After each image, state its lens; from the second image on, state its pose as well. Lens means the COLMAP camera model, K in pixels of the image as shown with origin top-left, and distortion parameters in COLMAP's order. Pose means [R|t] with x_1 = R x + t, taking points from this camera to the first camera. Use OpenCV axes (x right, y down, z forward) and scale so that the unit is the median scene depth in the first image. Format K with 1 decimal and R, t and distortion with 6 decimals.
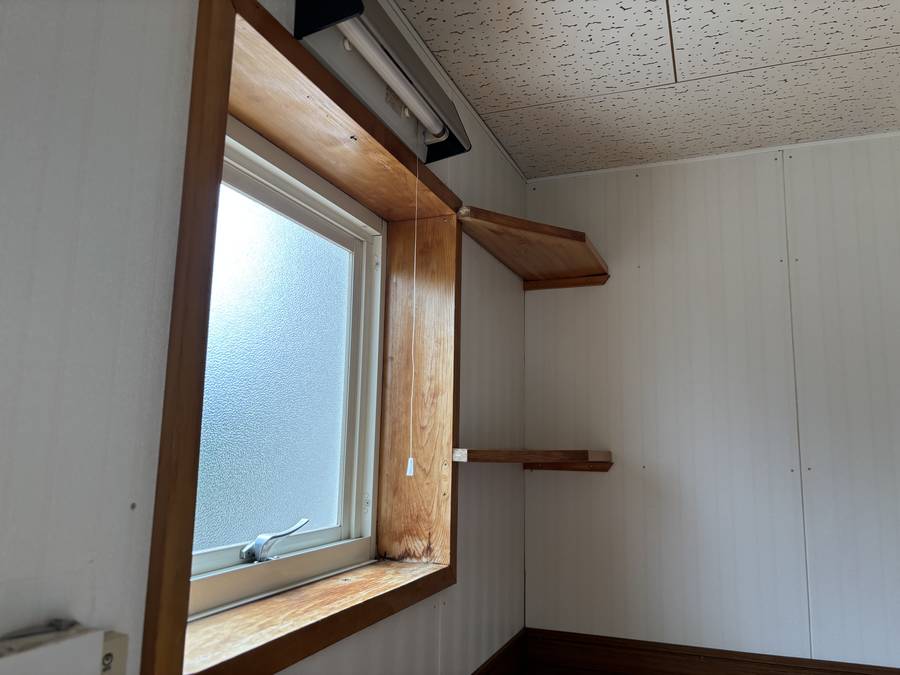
lens RADIAL K [[678.8, 0, 449.8], [0, 678.8, 340.7], [0, 0, 1]] dist [-0.006010, -0.007430]
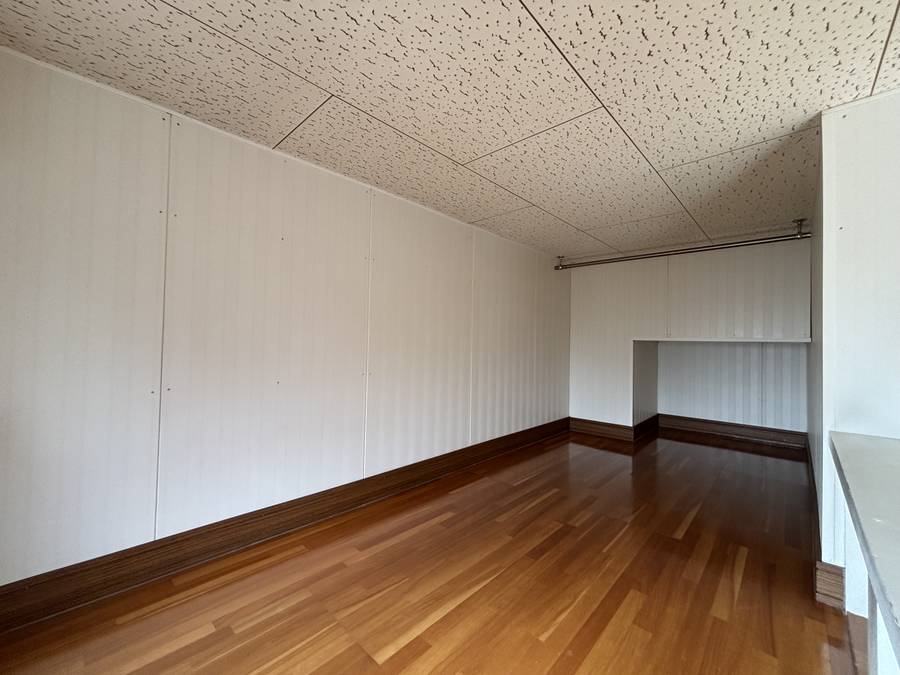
lens RADIAL K [[362.3, 0, 449.5], [0, 362.3, 344.1], [0, 0, 1]] dist [-0.002293, -0.000865]
pose [[0.378572, -0.004652, 0.925560, 0.113961], [-0.165152, 0.983600, 0.072495, -0.025132], [-0.910718, -0.180303, 0.371596, 0.301265]]
